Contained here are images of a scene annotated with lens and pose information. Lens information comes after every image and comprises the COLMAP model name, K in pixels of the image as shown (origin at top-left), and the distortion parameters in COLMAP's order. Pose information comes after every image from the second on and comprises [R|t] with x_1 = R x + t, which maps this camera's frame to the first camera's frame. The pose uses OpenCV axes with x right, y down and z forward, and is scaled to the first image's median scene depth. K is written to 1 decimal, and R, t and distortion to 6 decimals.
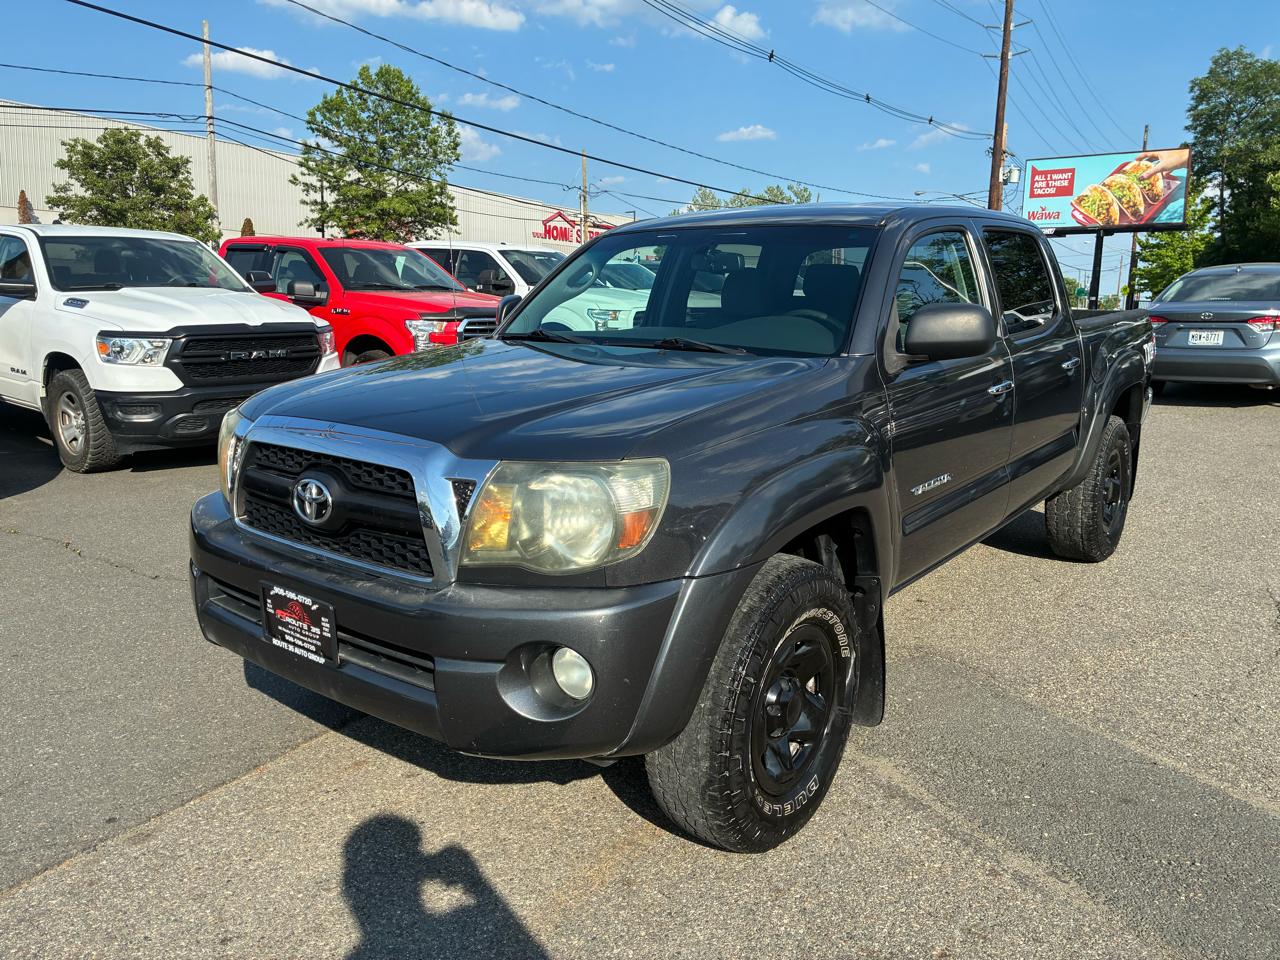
lens RADIAL K [[958.4, 0, 636.0], [0, 958.4, 482.7], [0, 0, 1]] dist [0.023635, -0.045004]
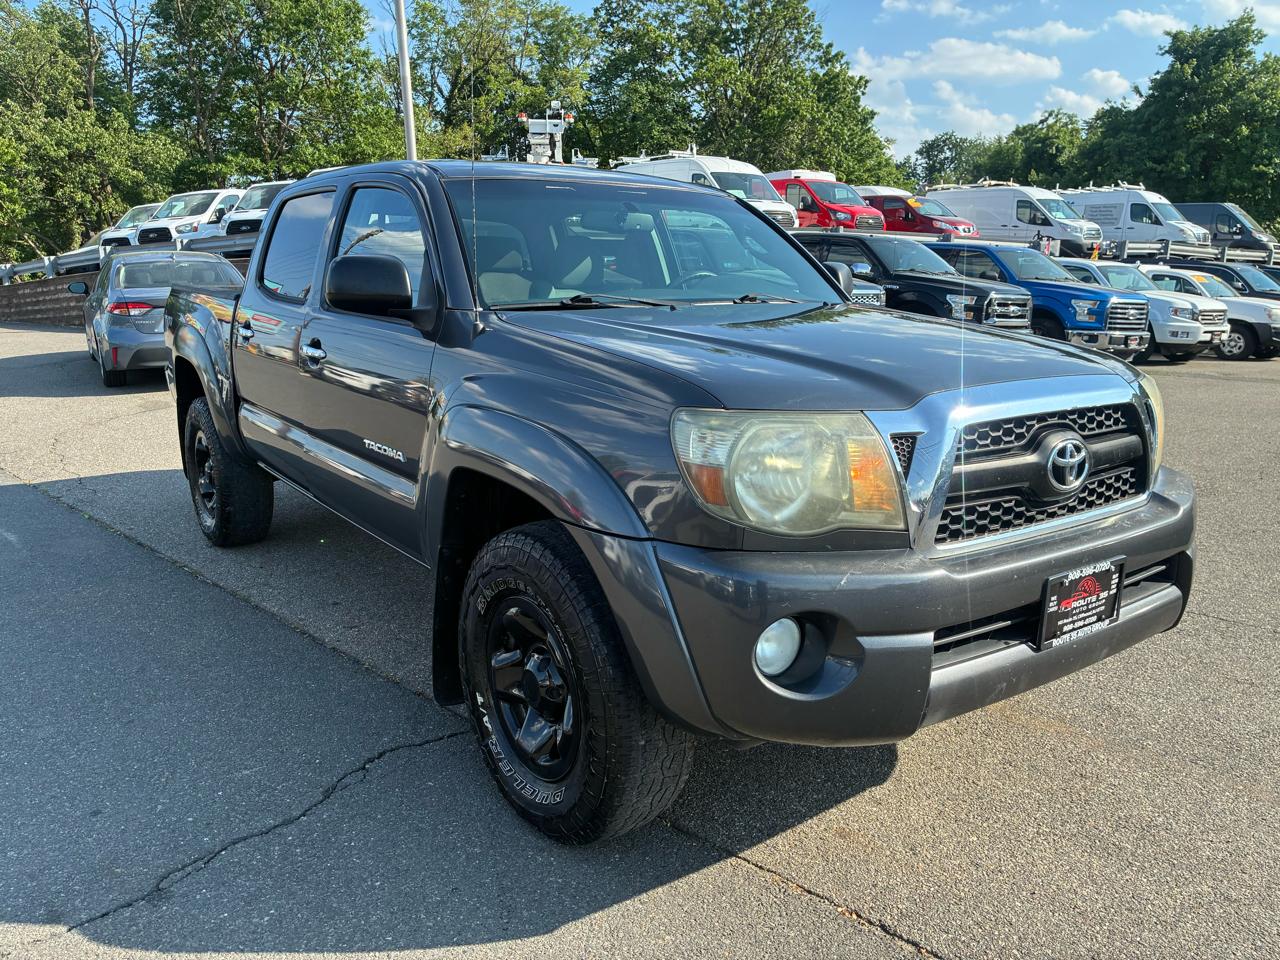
lens RADIAL K [[958.4, 0, 633.4], [0, 958.4, 488.4], [0, 0, 1]] dist [0.023635, -0.045004]
pose [[0.275453, -0.201290, 0.940004, -0.920462], [0.194616, 0.969261, 0.150526, -0.123301], [-0.941409, 0.141478, 0.306160, 0.789530]]
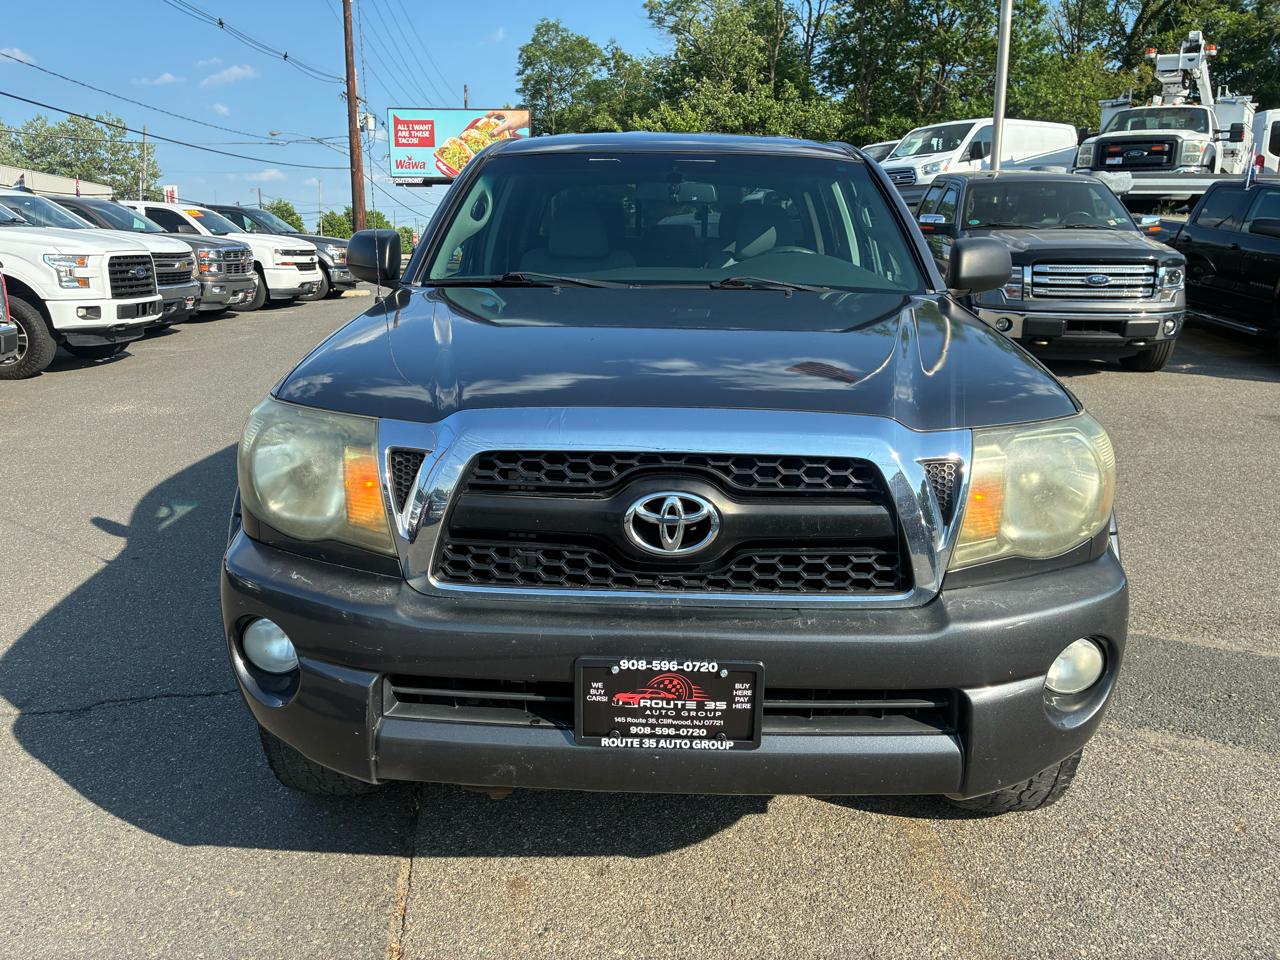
lens RADIAL K [[957.6, 0, 664.6], [0, 957.6, 478.4], [0, 0, 1]] dist [0.045721, -0.064967]
pose [[0.801213, -0.137287, 0.582417, -0.521325], [0.109569, 0.990528, 0.082757, -0.049607], [-0.588262, -0.002492, 0.808667, 0.321442]]
